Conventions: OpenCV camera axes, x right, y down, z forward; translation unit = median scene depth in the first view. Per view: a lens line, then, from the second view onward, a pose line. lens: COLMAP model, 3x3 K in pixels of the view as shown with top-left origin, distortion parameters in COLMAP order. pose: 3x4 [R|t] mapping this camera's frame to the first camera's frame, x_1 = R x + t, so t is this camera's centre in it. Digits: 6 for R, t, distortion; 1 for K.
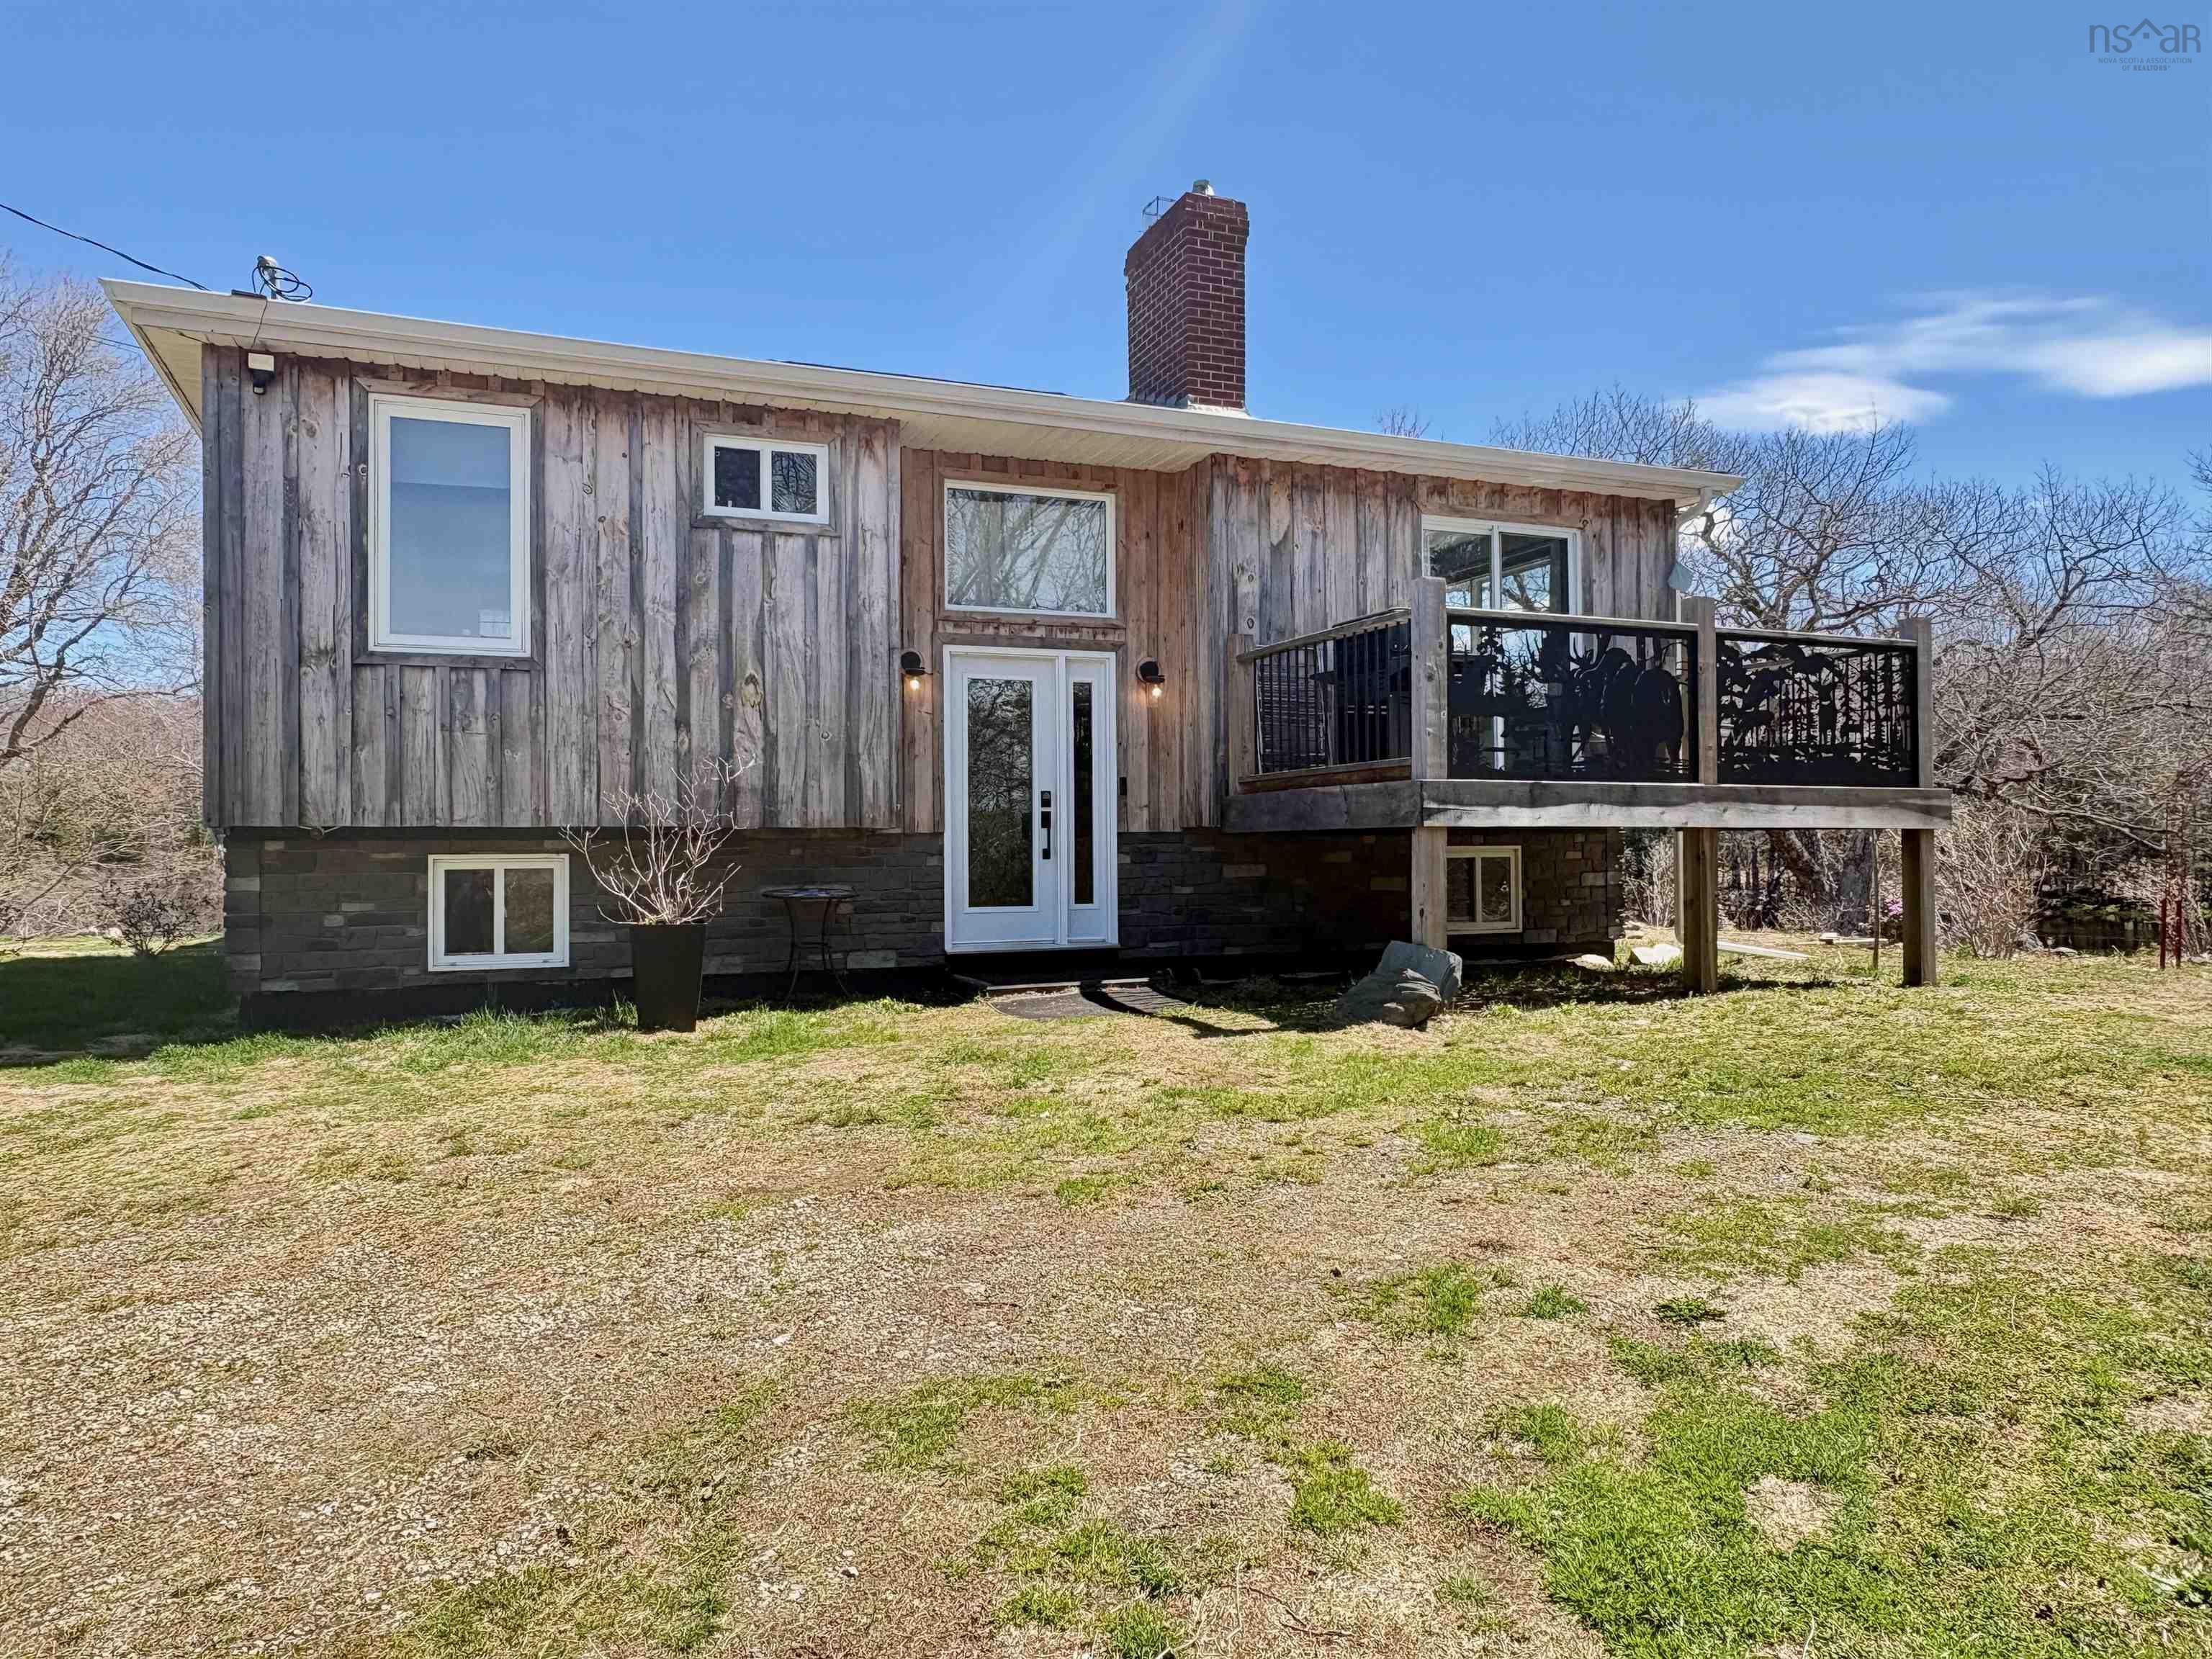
lens RADIAL K [[1460.4, 0, 1094.3], [0, 1460.4, 839.9], [0, 0, 1]] dist [-0.017017, -0.009098]
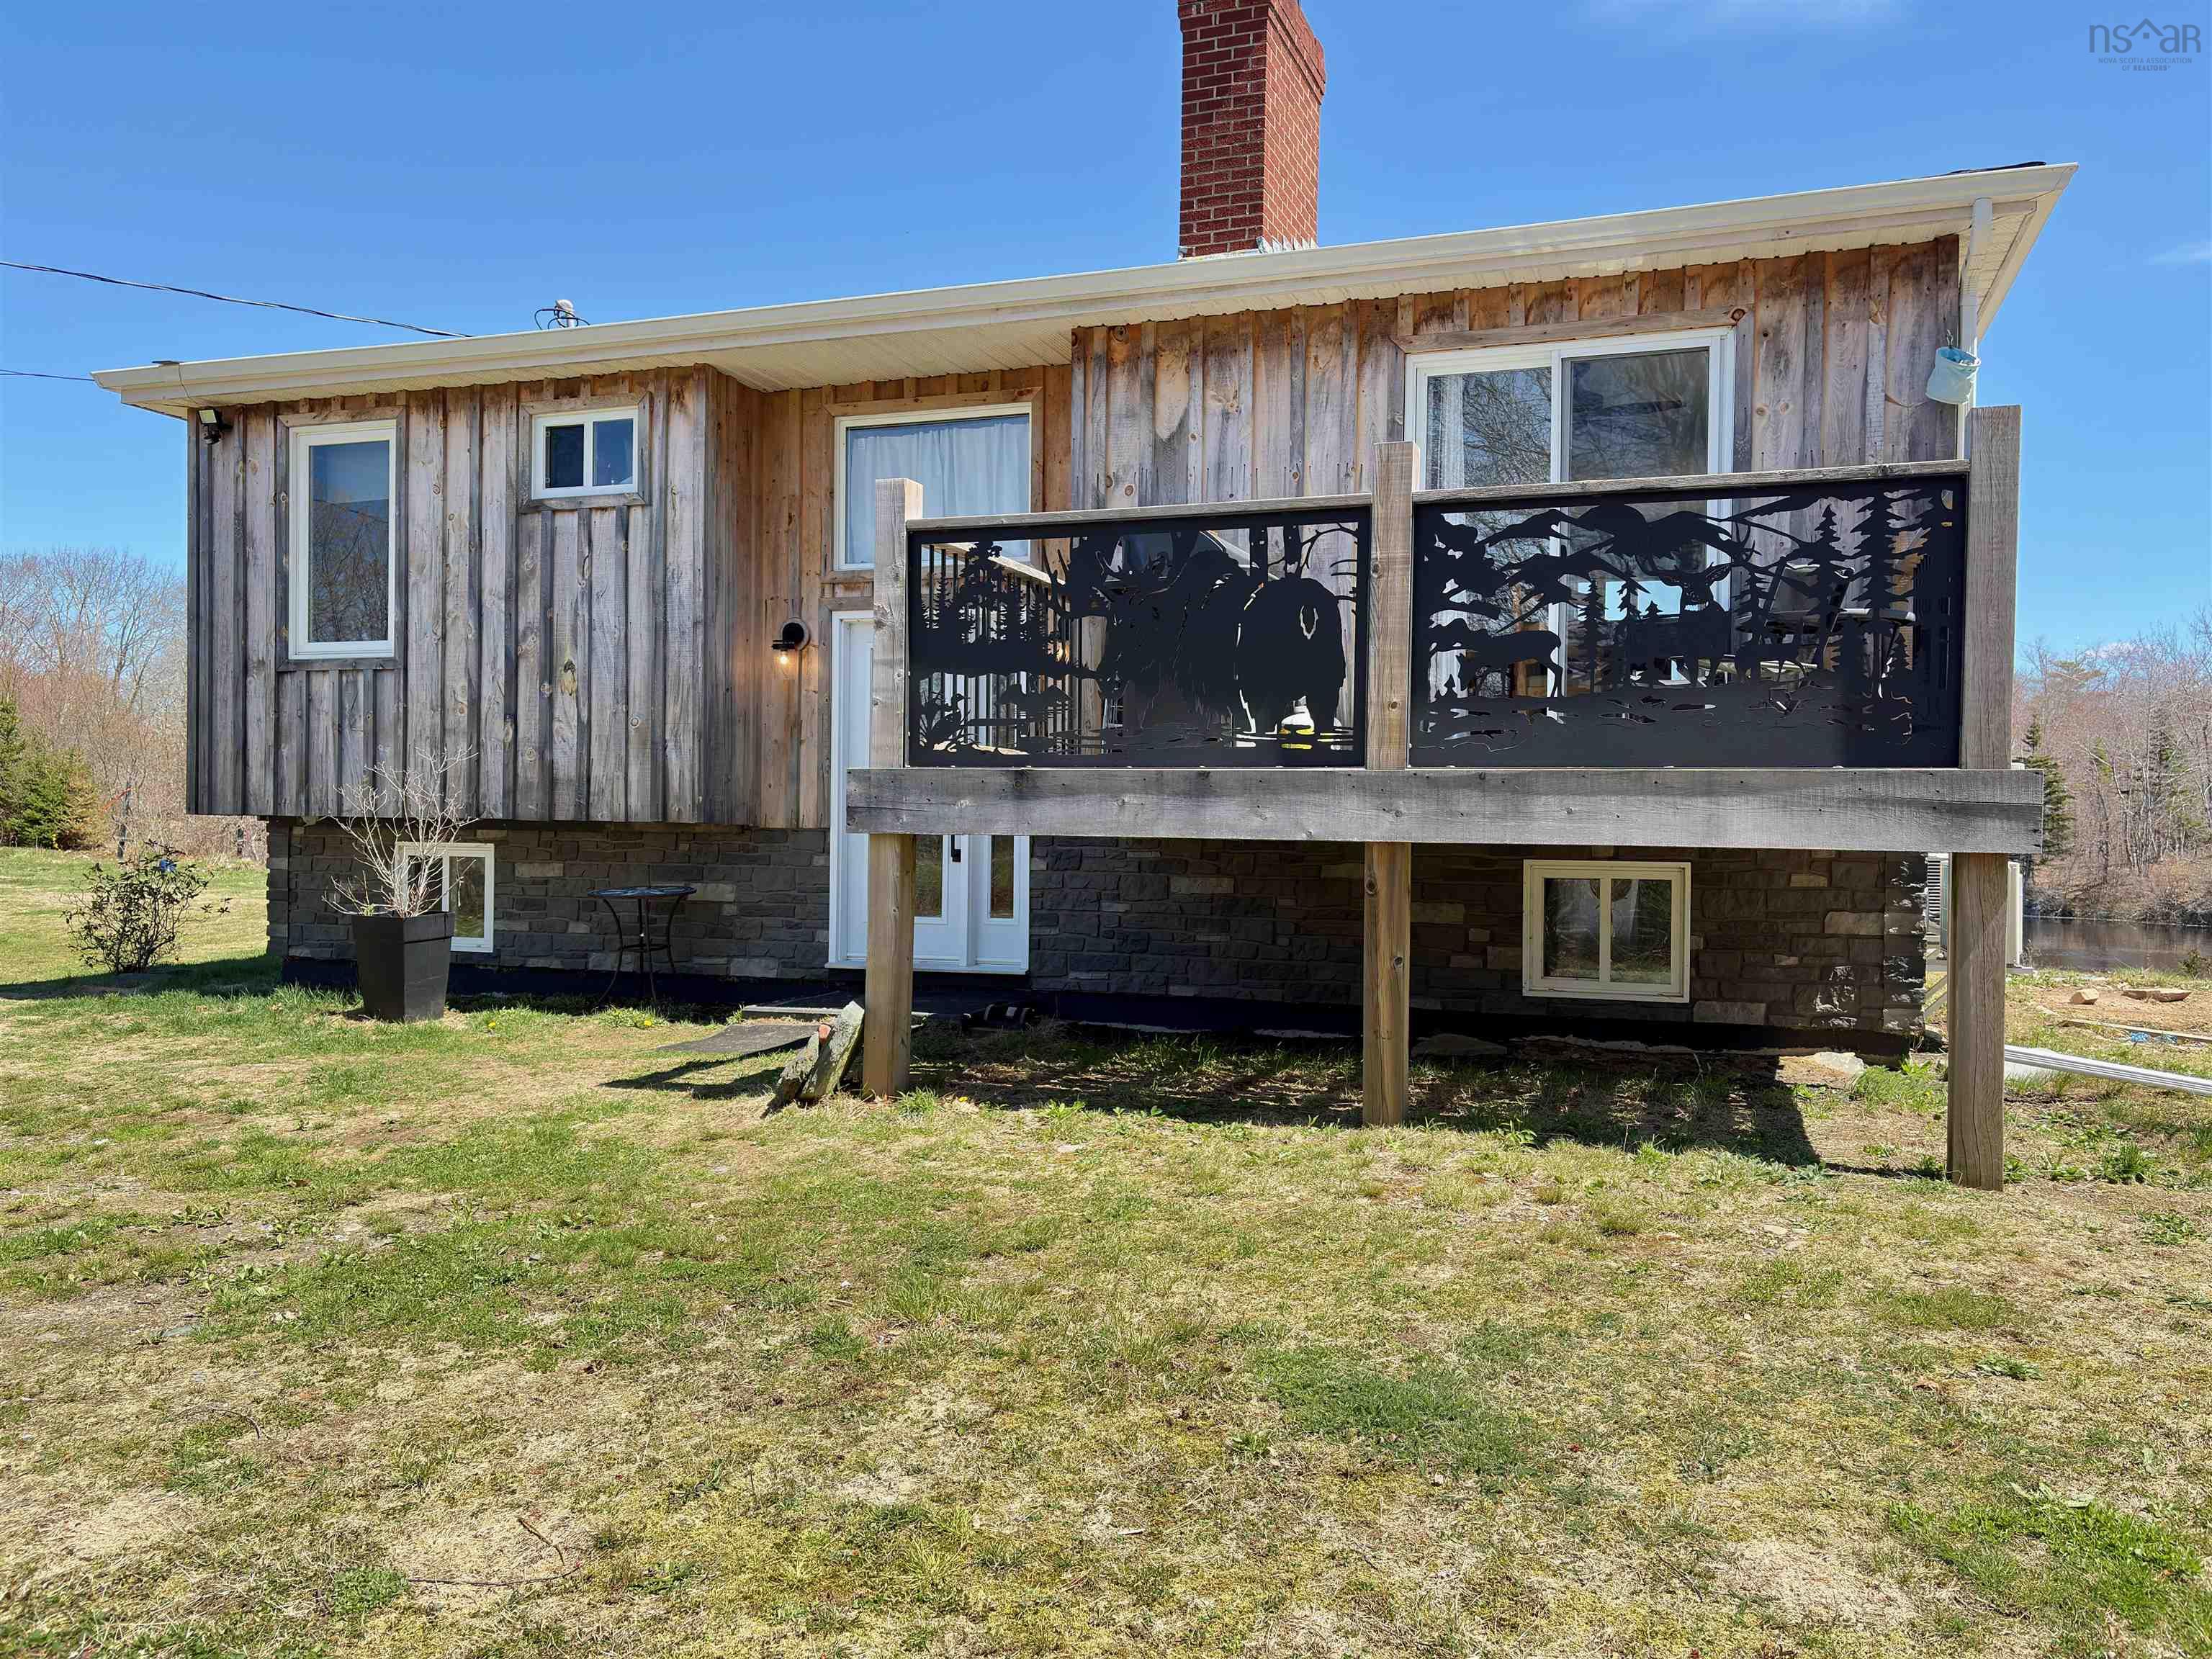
lens RADIAL K [[1651.4, 0, 1127.6], [0, 1651.4, 847.5], [0, 0, 1]] dist [0.045278, -0.045943]
pose [[0.747045, 0.023333, -0.664364, 0.758412], [-0.011958, 0.999694, 0.021664, -0.018404], [0.664666, -0.008240, 0.747095, 0.421297]]
